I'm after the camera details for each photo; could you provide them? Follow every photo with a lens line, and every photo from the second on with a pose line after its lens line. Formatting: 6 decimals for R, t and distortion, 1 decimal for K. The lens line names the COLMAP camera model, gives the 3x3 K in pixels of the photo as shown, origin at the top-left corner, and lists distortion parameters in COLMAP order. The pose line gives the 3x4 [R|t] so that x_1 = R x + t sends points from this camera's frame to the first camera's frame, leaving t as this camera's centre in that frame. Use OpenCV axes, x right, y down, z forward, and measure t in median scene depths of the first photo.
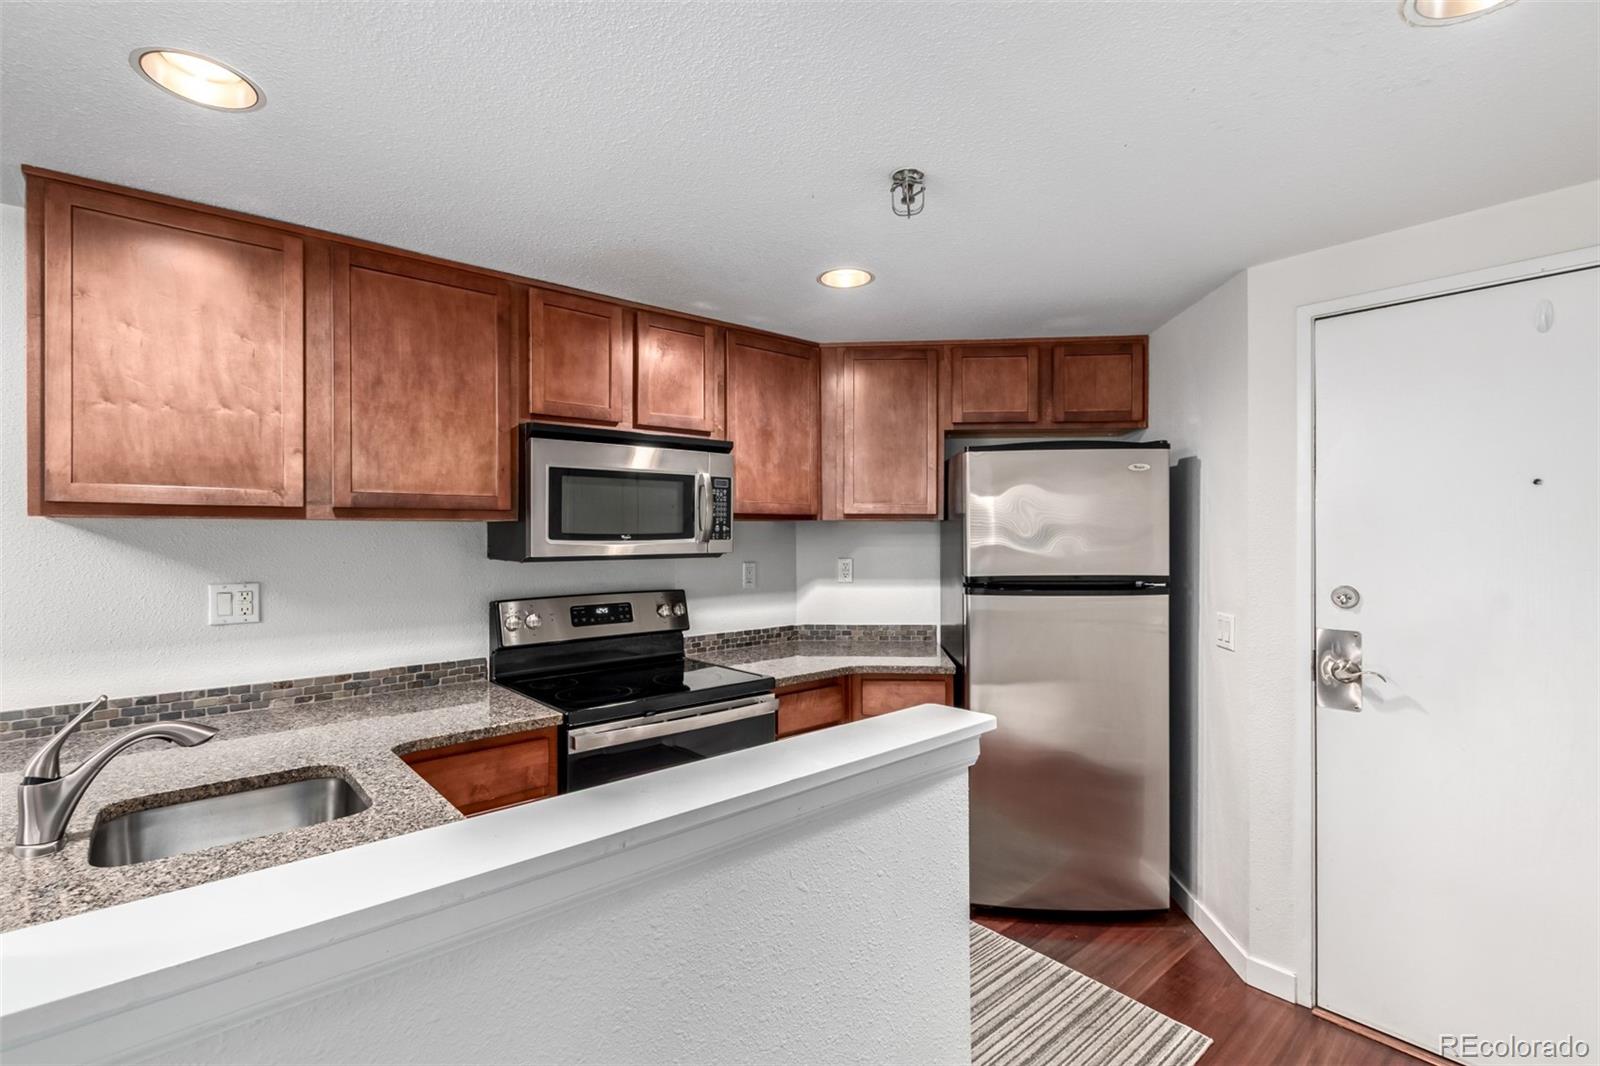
lens RADIAL K [[732.2, 0, 794.1], [0, 732.2, 529.7], [0, 0, 1]] dist [0.002005, 0.000469]
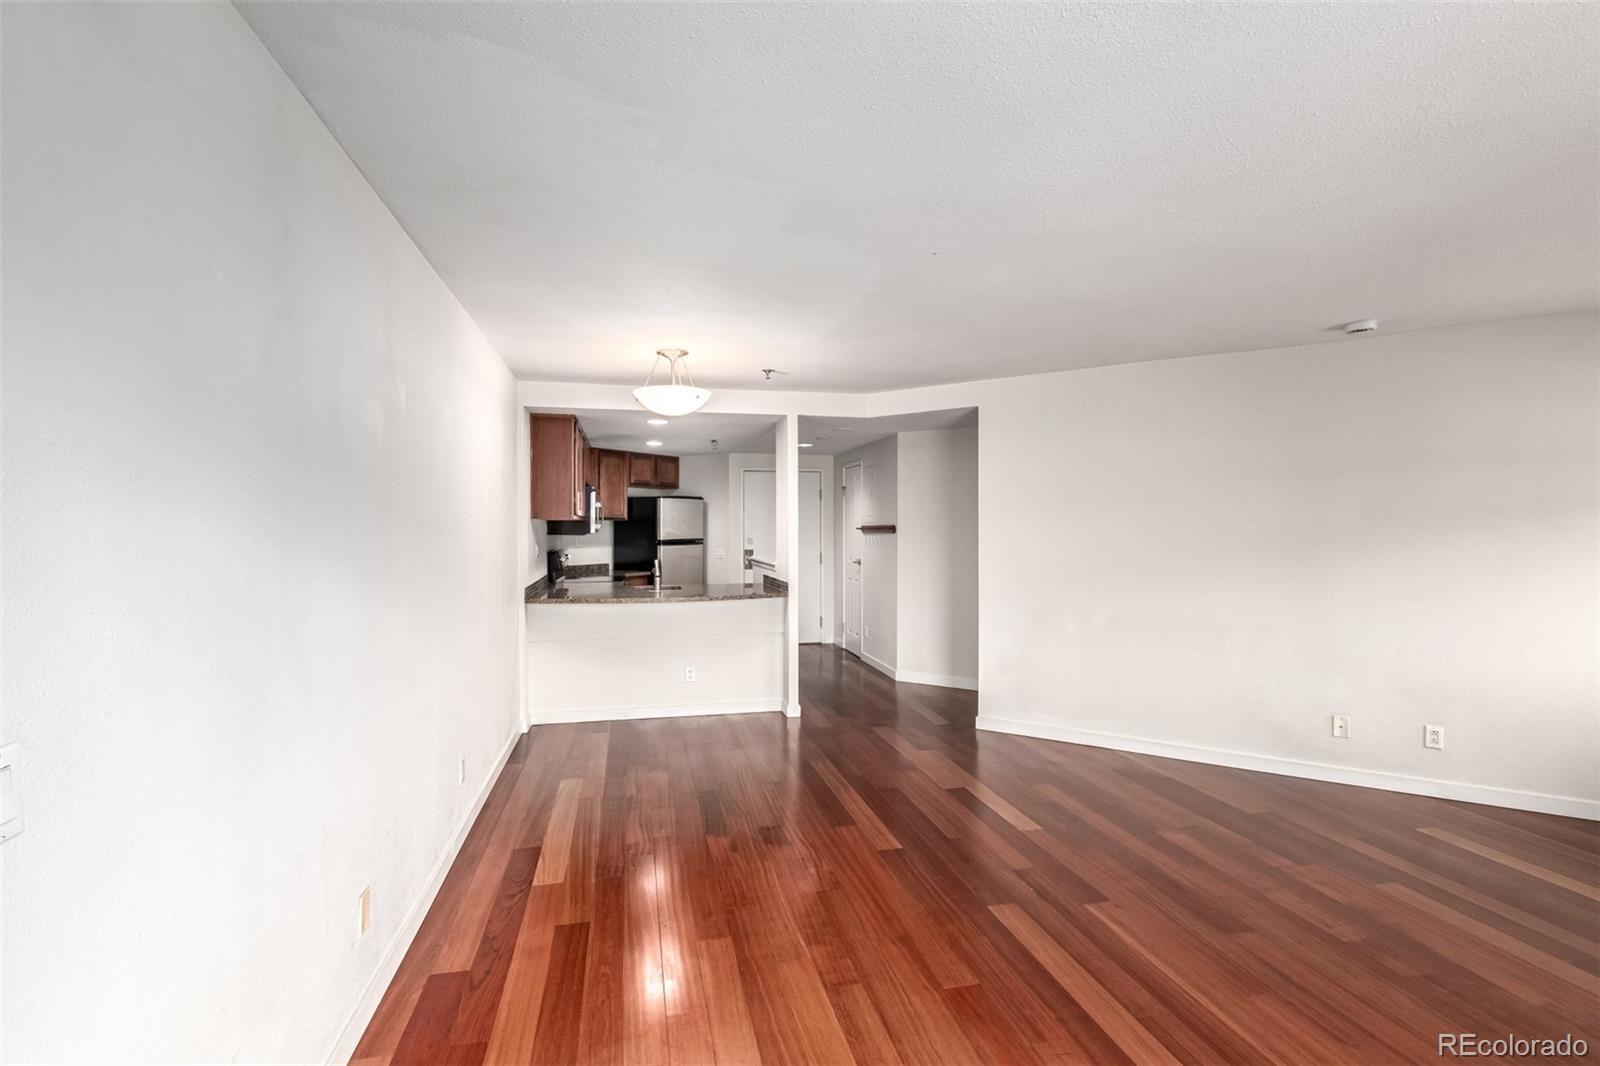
lens RADIAL K [[732.2, 0, 794.1], [0, 732.2, 529.7], [0, 0, 1]] dist [0.002005, 0.000469]
pose [[0.477017, -0.003318, 0.878888, -2.127855], [-0.003862, 0.999975, 0.005872, 0.003633], [-0.878886, -0.006195, 0.476992, -0.899186]]
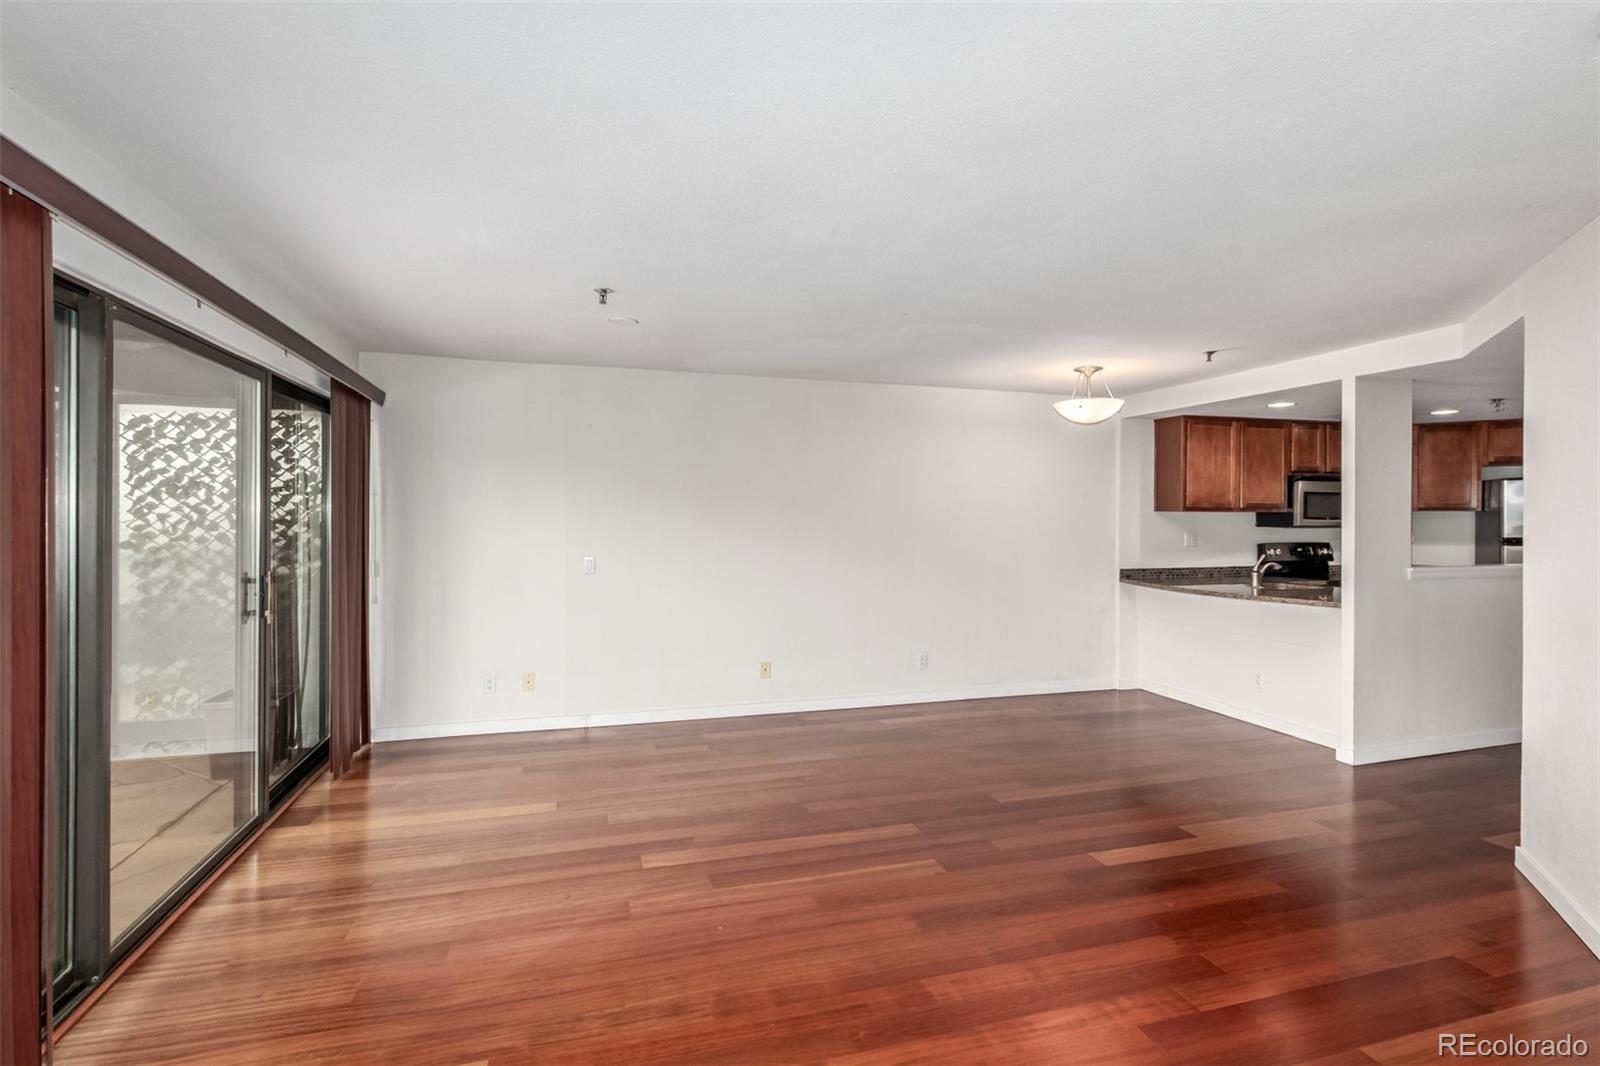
lens RADIAL K [[732.2, 0, 794.1], [0, 732.2, 529.7], [0, 0, 1]] dist [0.002005, 0.000469]
pose [[0.911932, 0.011538, -0.410179, -0.800696], [-0.001445, 0.999689, 0.024908, -0.010031], [0.410338, -0.022122, 0.911665, -1.870566]]
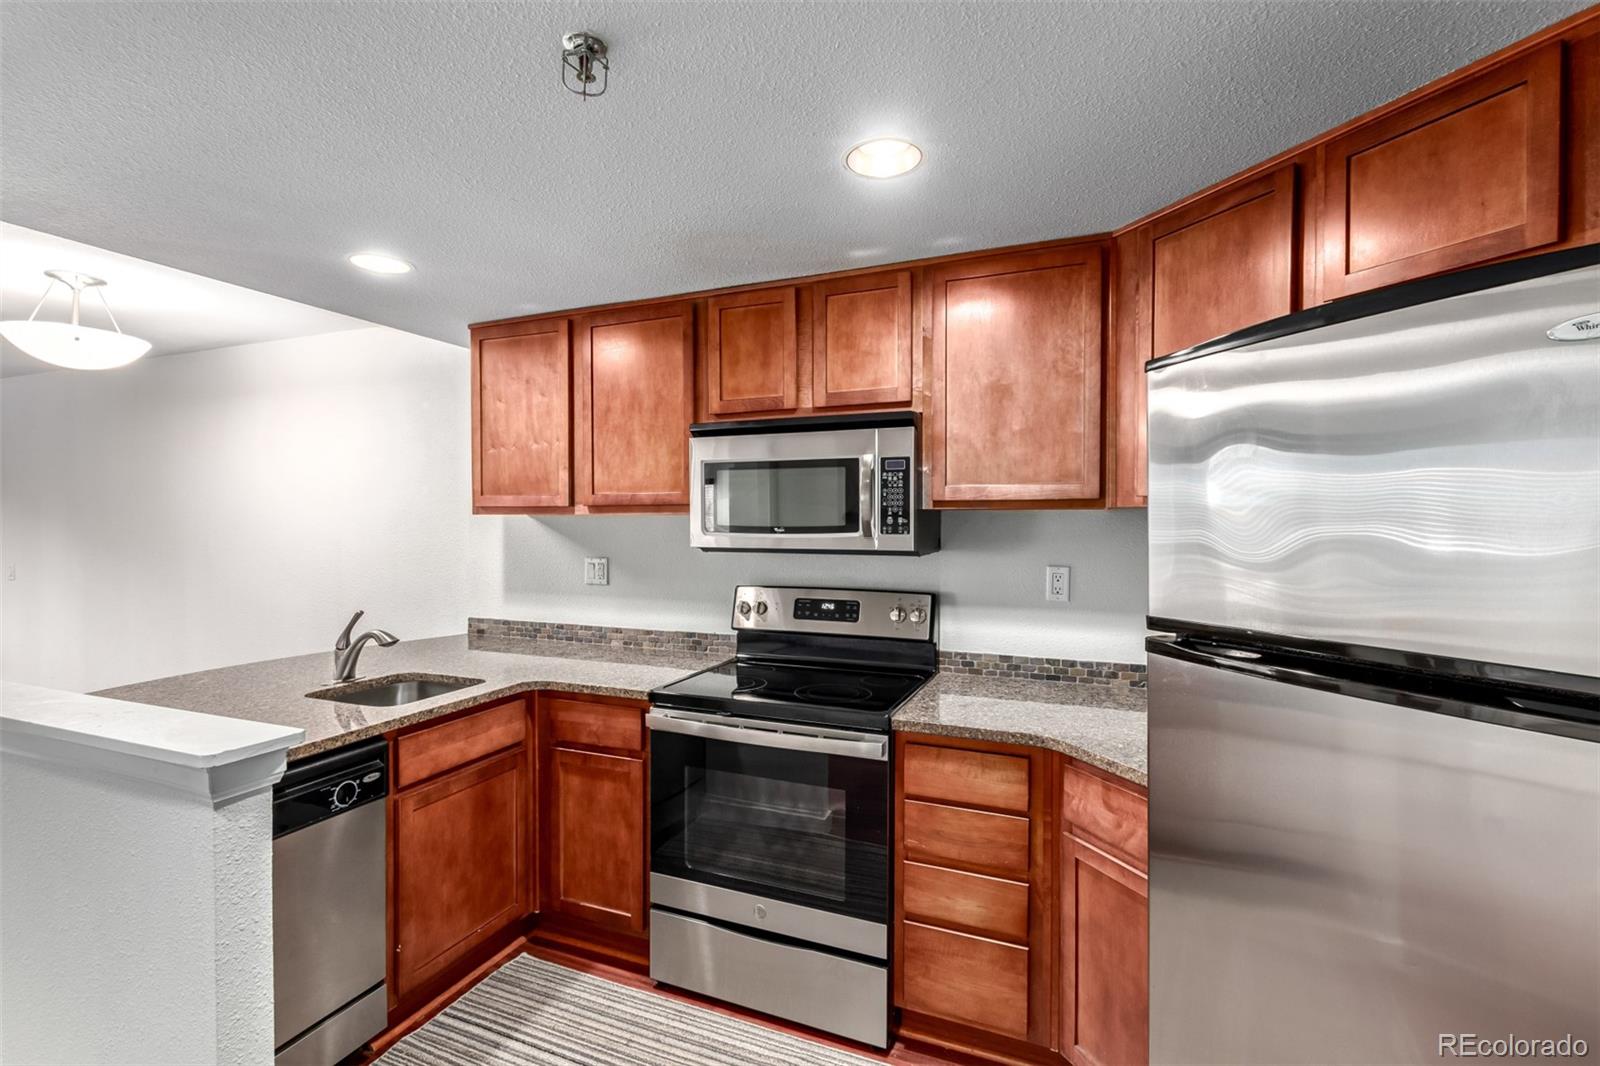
lens RADIAL K [[732.2, 0, 794.1], [0, 732.2, 529.7], [0, 0, 1]] dist [0.002005, 0.000469]
pose [[0.441392, 0.013967, -0.897206, 0.594424], [0.002955, 0.999851, 0.017018, -0.005913], [0.897310, -0.010163, 0.441285, 0.557735]]
